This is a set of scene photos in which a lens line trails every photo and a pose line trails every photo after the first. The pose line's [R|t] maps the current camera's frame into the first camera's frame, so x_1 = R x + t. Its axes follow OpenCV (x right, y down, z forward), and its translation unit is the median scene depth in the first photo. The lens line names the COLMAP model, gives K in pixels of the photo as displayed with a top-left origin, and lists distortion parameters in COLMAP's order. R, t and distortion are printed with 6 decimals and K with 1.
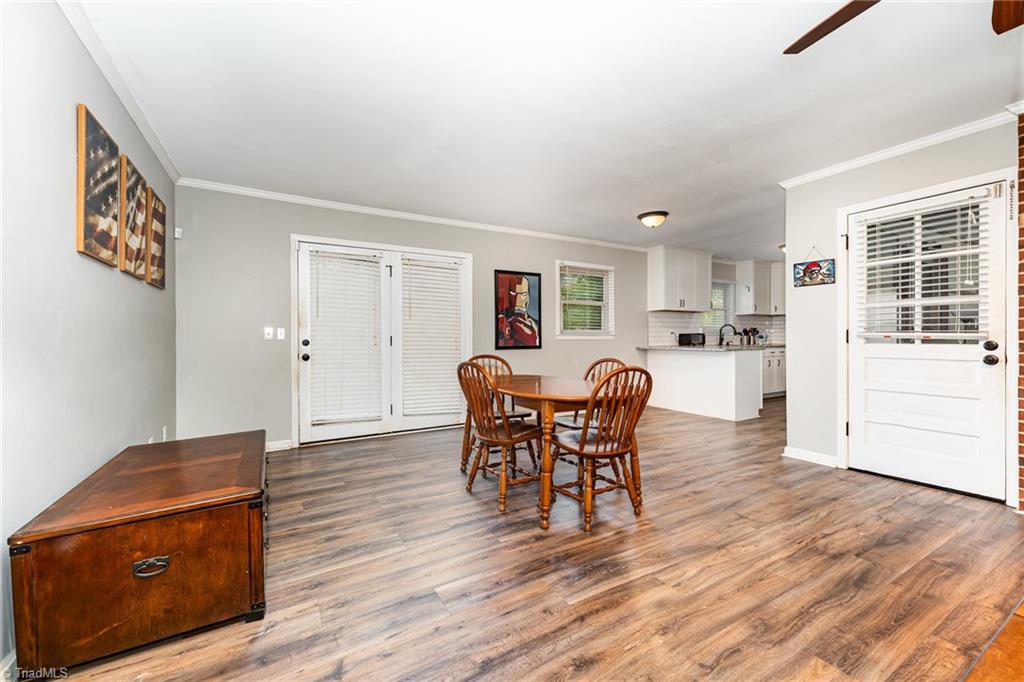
lens RADIAL K [[409.0, 0, 512.4], [0, 409.0, 342.6], [0, 0, 1]] dist [0.000591, -0.000736]
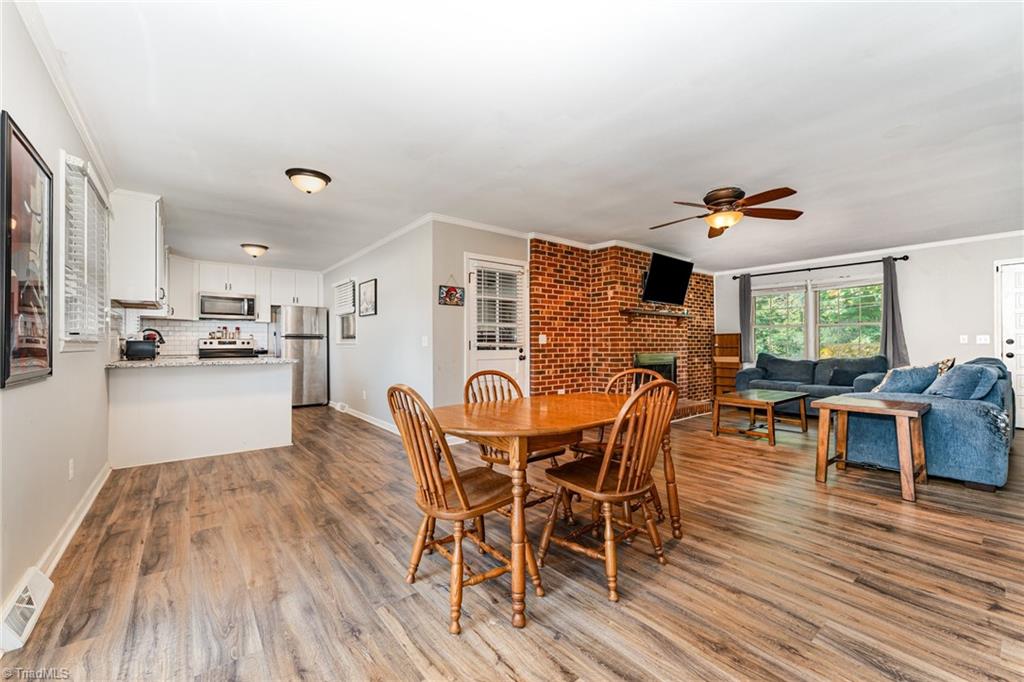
lens RADIAL K [[409.0, 0, 512.1], [0, 409.0, 341.3], [0, 0, 1]] dist [0.000591, -0.000736]
pose [[-0.143062, 0.014335, 0.989610, -0.617376], [0.014344, 0.999820, -0.012409, -0.009743], [-0.989610, 0.012420, -0.143242, 1.113193]]
